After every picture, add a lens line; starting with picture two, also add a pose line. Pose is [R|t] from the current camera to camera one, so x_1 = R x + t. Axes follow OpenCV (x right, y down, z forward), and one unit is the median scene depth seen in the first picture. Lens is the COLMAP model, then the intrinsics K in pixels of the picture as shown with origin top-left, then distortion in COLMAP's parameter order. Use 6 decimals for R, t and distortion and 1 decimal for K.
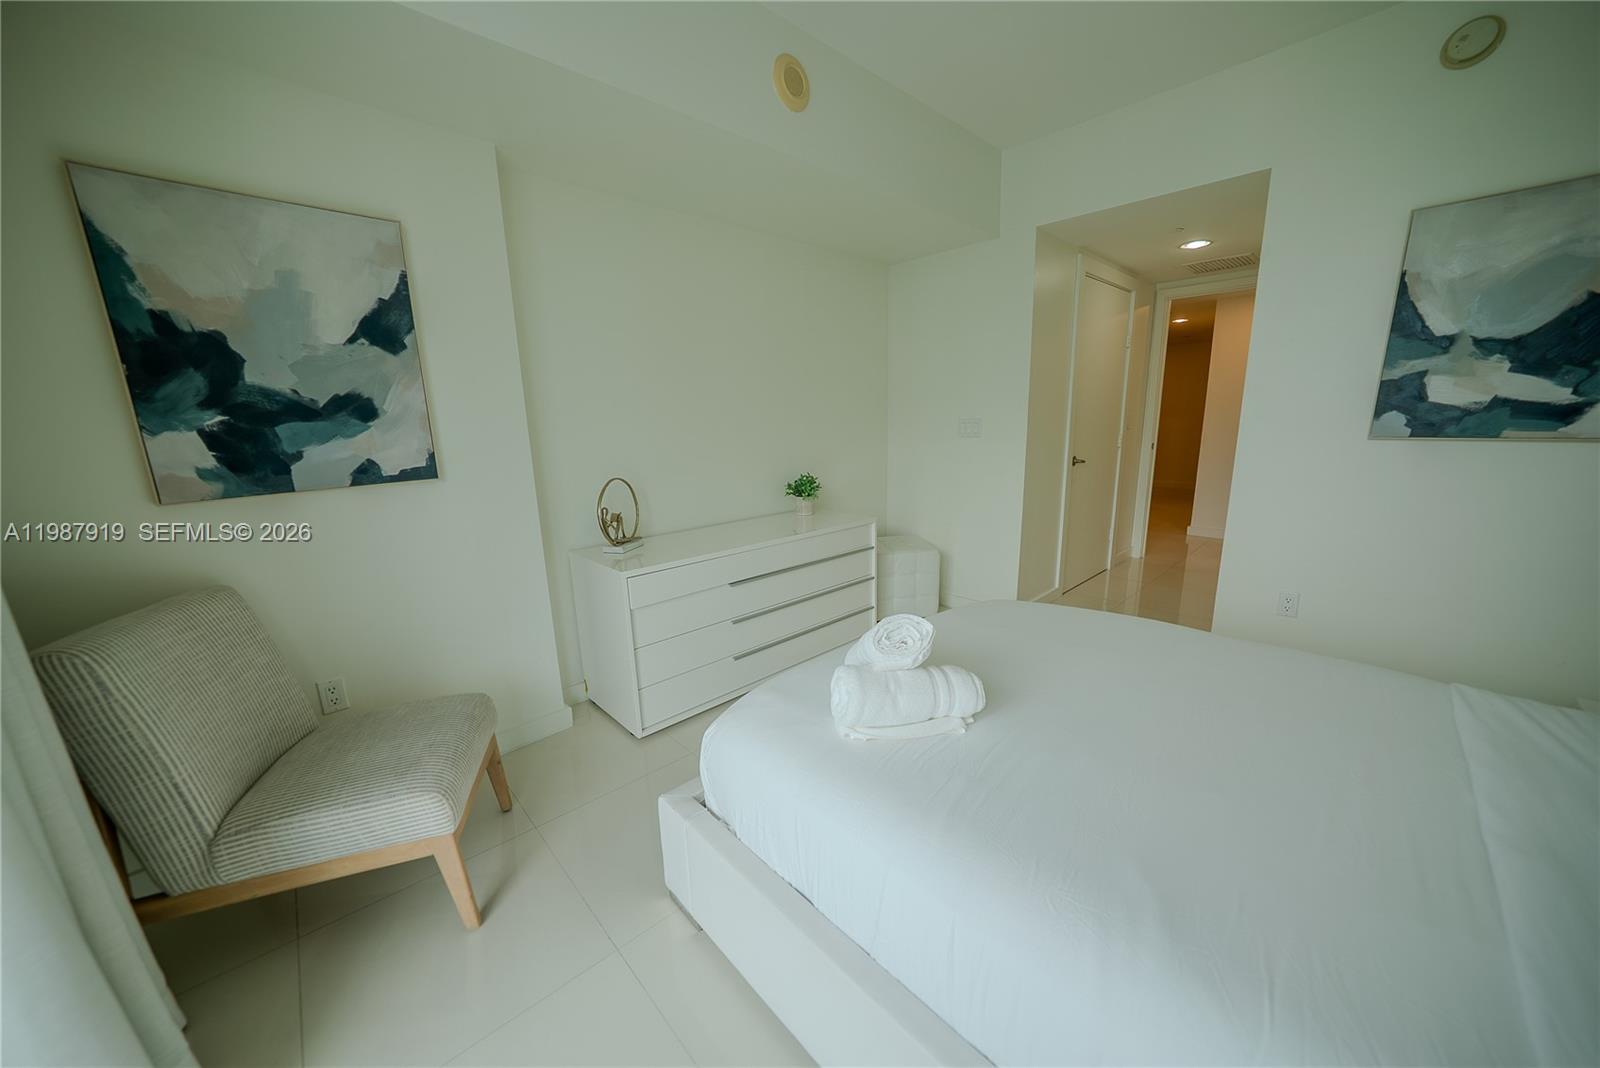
lens RADIAL K [[561.6, 0, 793.9], [0, 561.6, 533.7], [0, 0, 1]] dist [-0.019937, 0.002800]
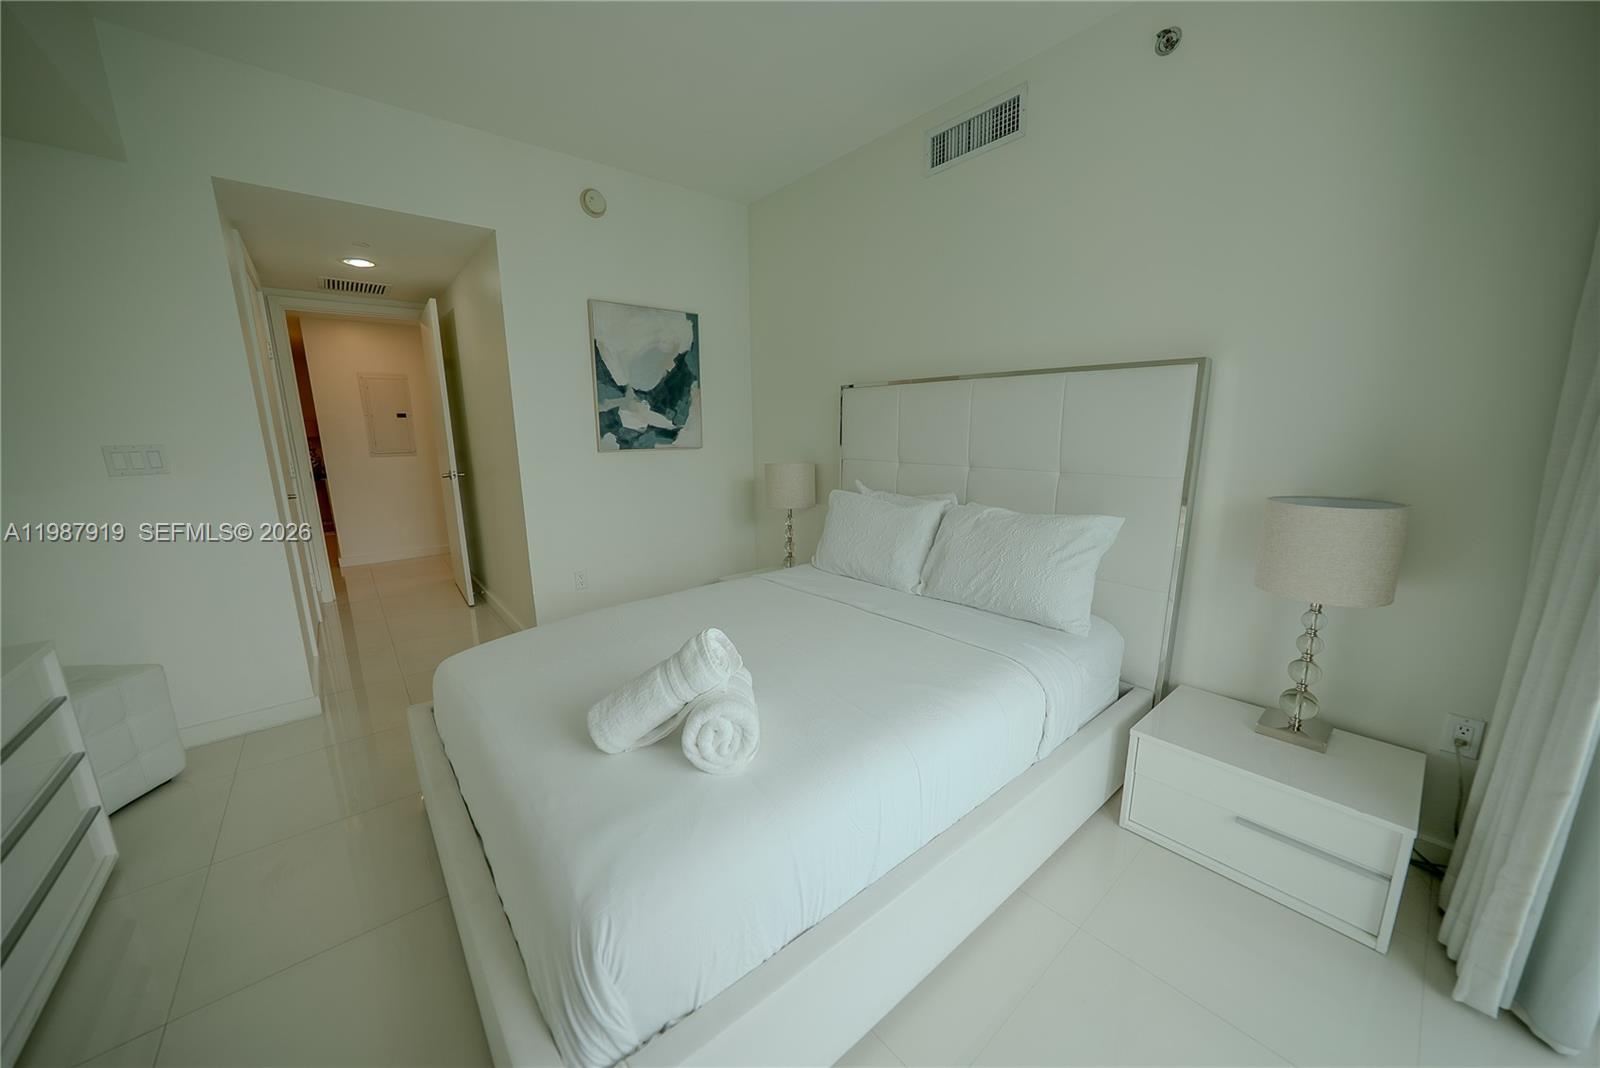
lens RADIAL K [[561.6, 0, 810.5], [0, 561.6, 535.0], [0, 0, 1]] dist [-0.019937, 0.002800]
pose [[0.035014, -0.165873, 0.985525, -0.469155], [0.216103, 0.964056, 0.154582, -0.080225], [-0.975742, 0.207563, 0.069601, 0.463087]]
